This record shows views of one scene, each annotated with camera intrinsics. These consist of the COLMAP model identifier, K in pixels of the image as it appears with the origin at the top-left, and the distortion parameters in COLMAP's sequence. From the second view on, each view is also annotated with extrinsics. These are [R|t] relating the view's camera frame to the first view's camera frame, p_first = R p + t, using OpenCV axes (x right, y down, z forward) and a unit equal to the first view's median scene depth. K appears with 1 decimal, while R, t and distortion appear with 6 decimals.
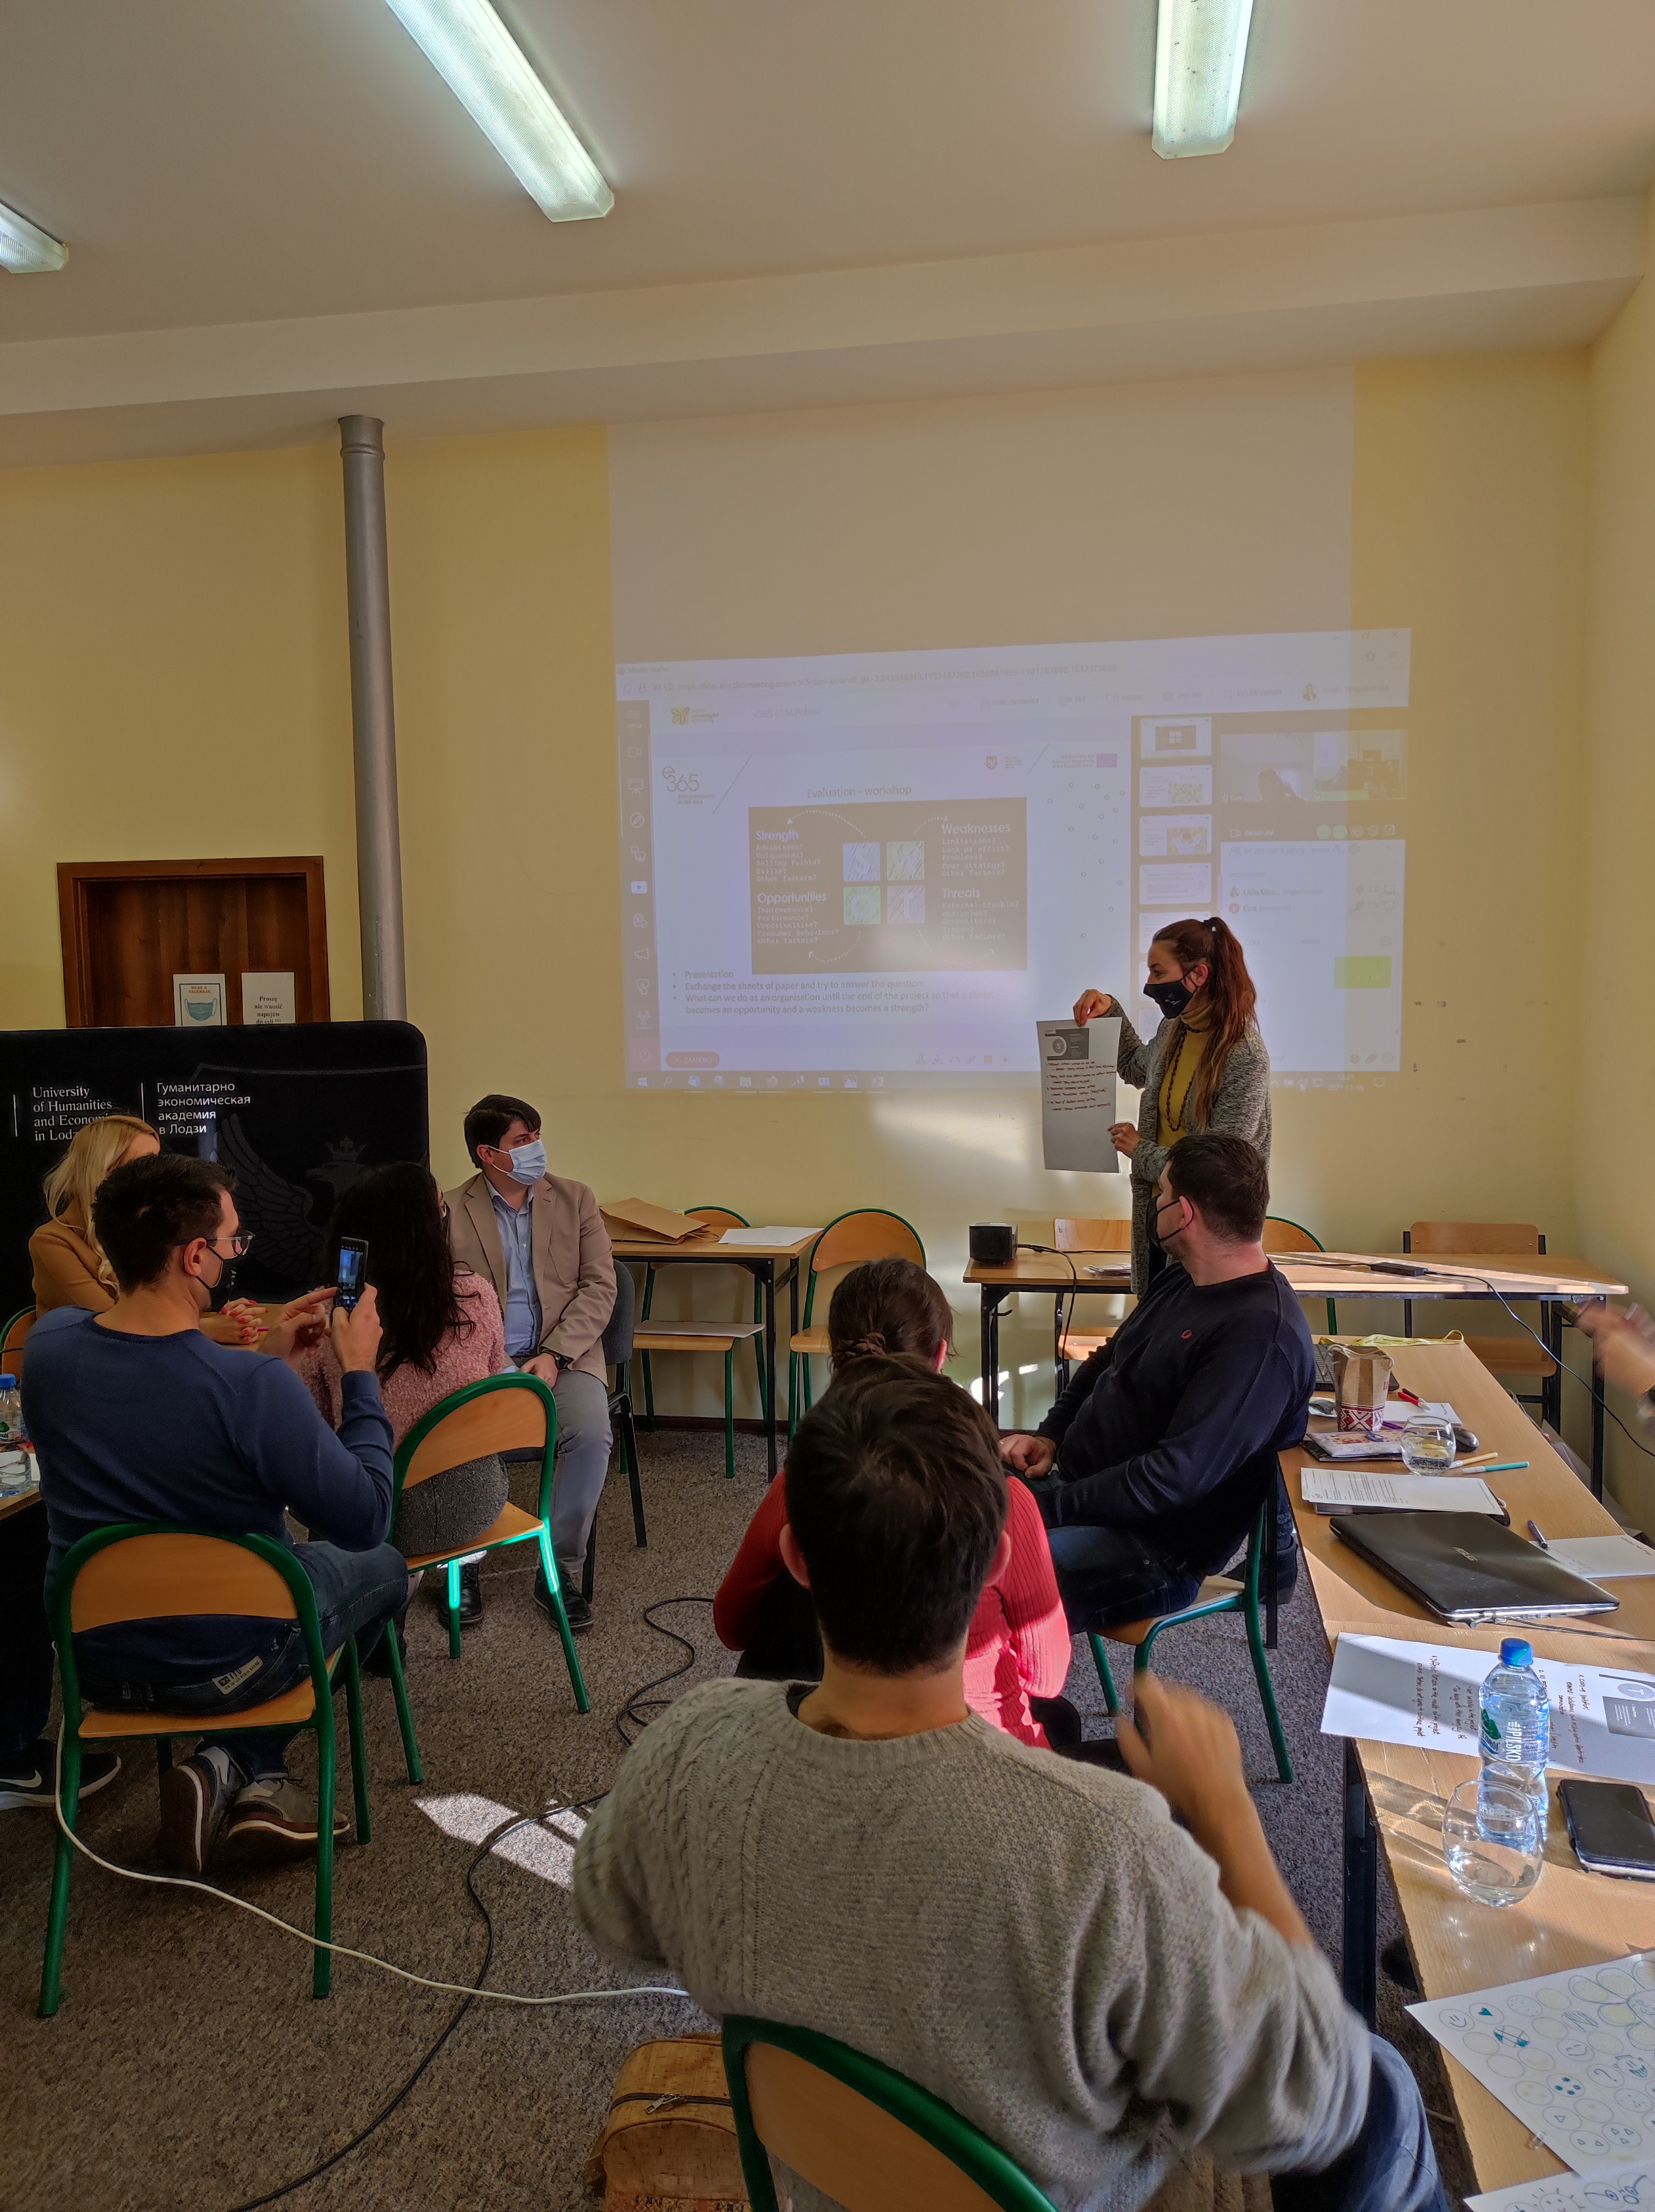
lens RADIAL K [[1607.9, 0, 820.6], [0, 1607.9, 1107.3], [0, 0, 1]] dist [0.012588, -0.024908]
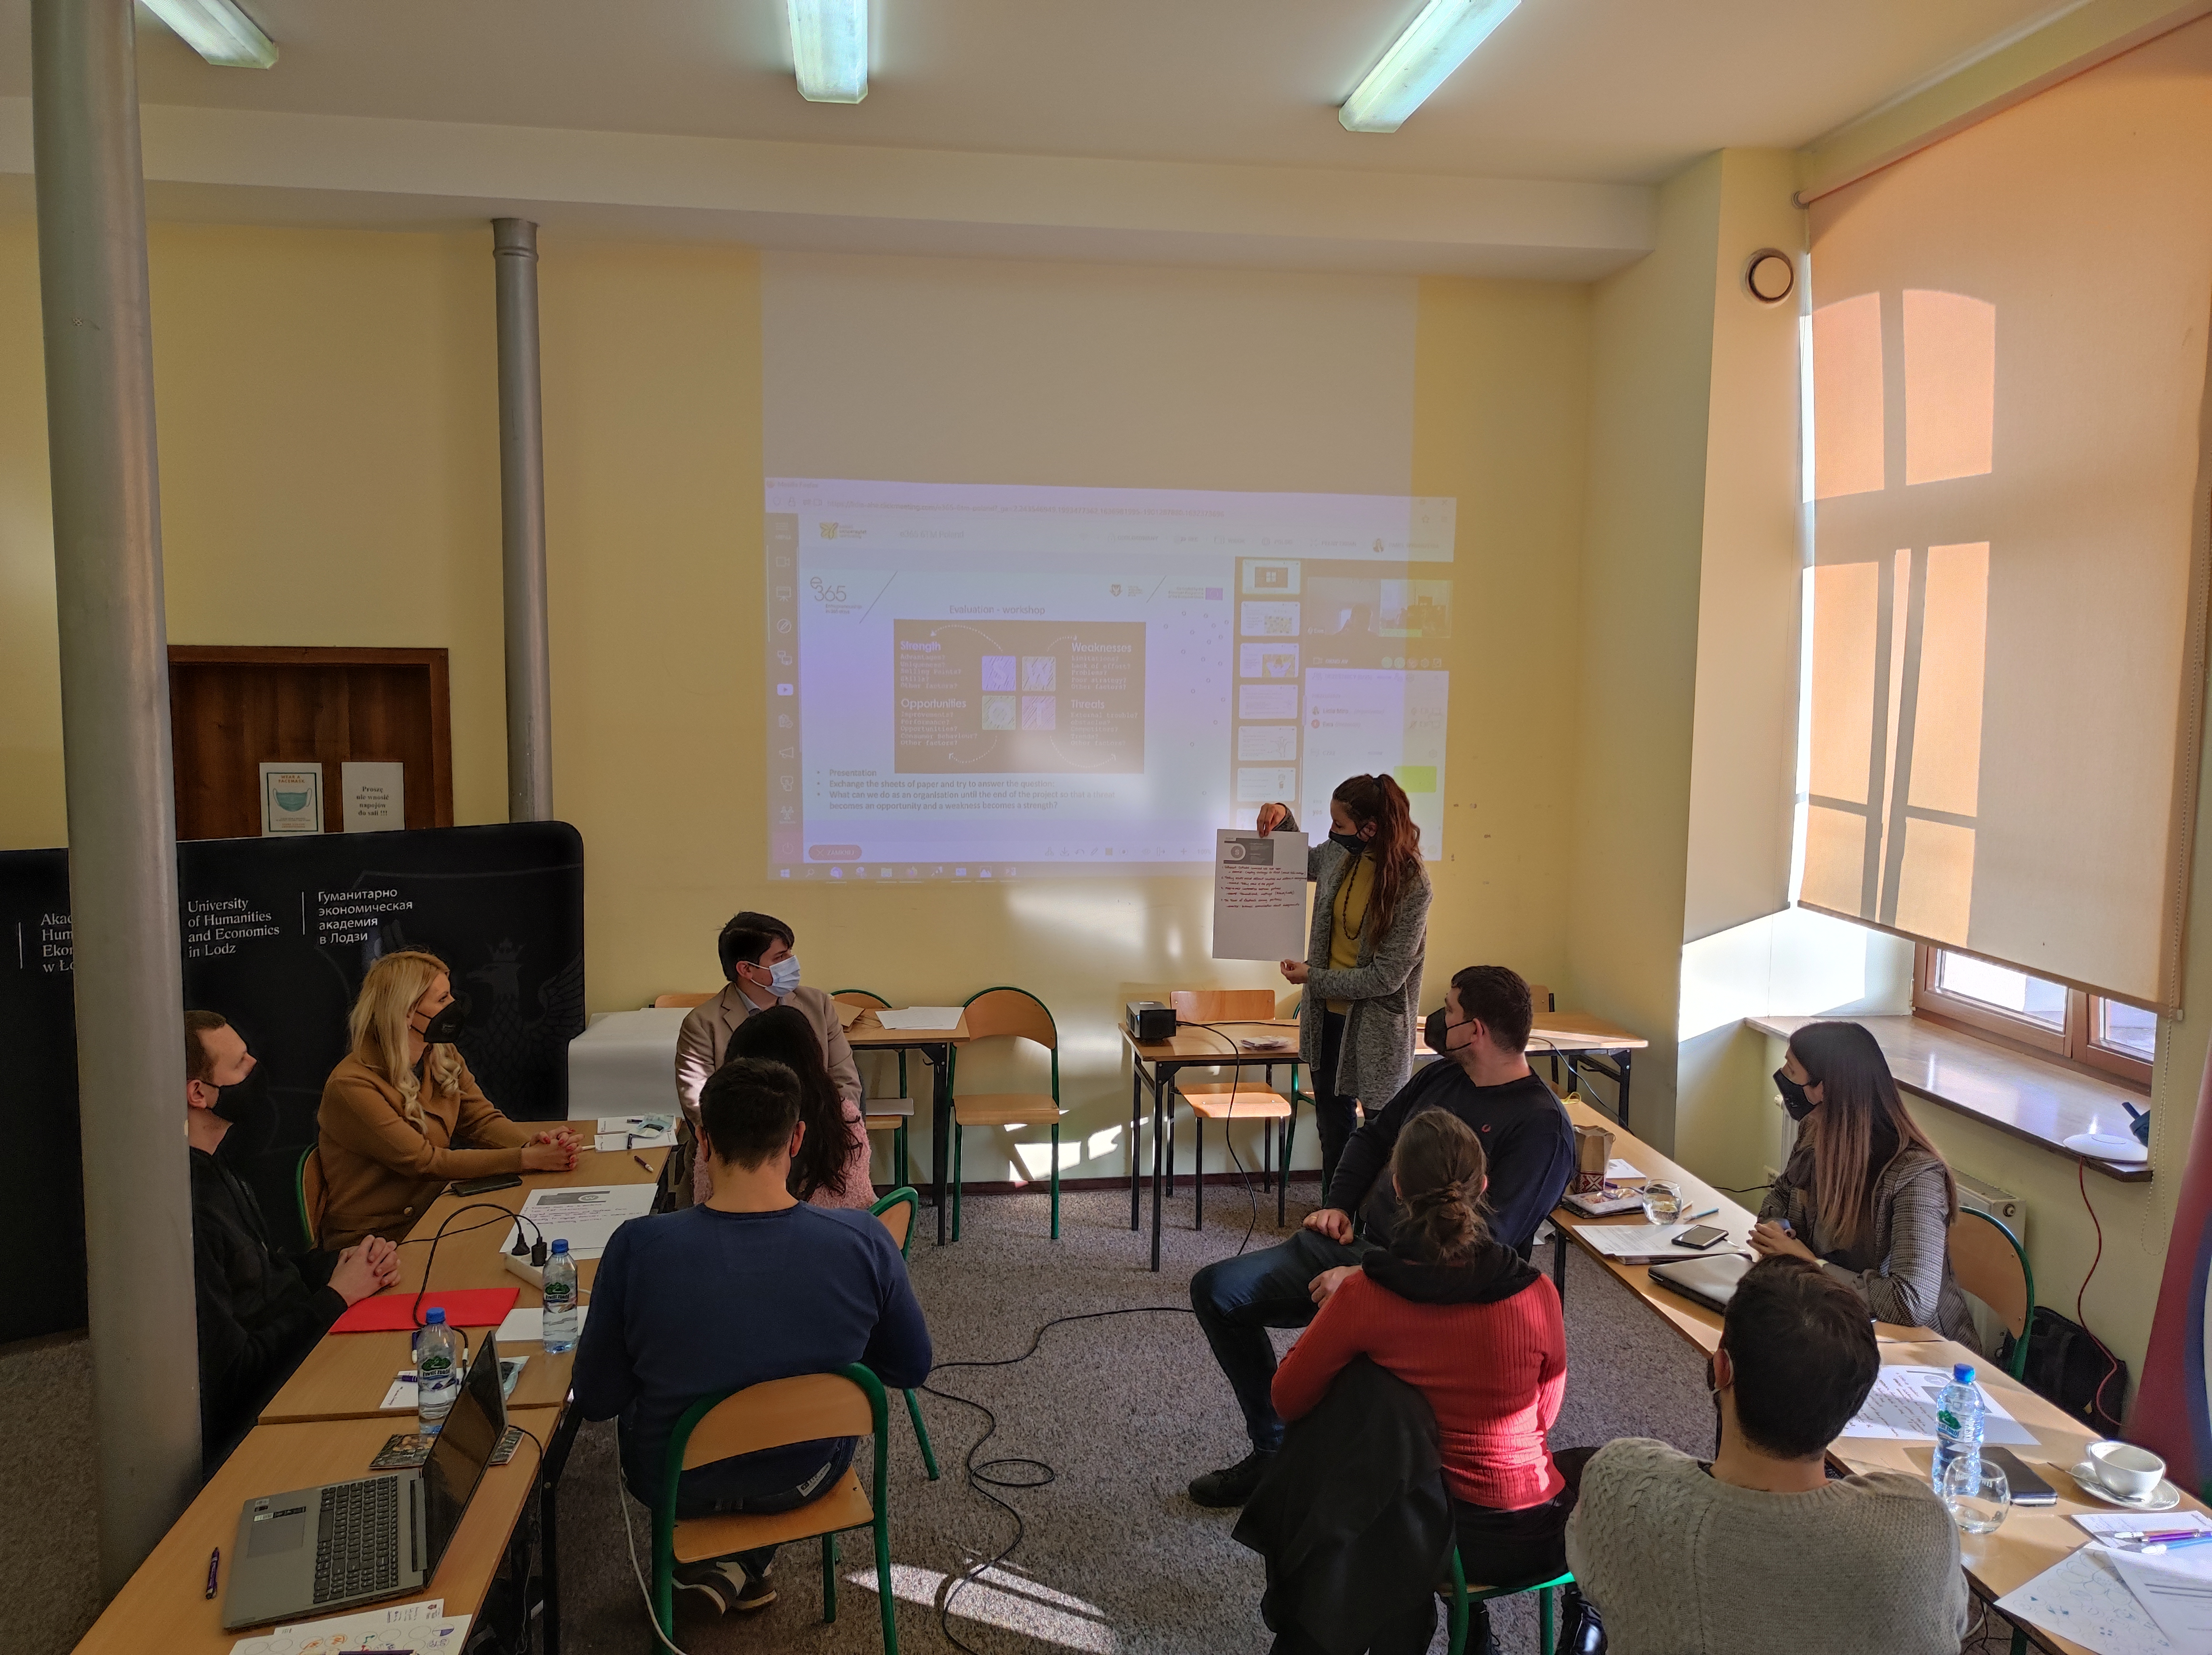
lens RADIAL K [[1607.9, 0, 1116.6], [0, 1607.9, 824.7], [0, 0, 1]] dist [0.012588, -0.024908]
pose [[0.948502, -0.006664, 0.316700, -0.250185], [0.001740, 0.999873, 0.015826, -0.067027], [-0.316766, -0.014459, 0.948394, -0.071570]]
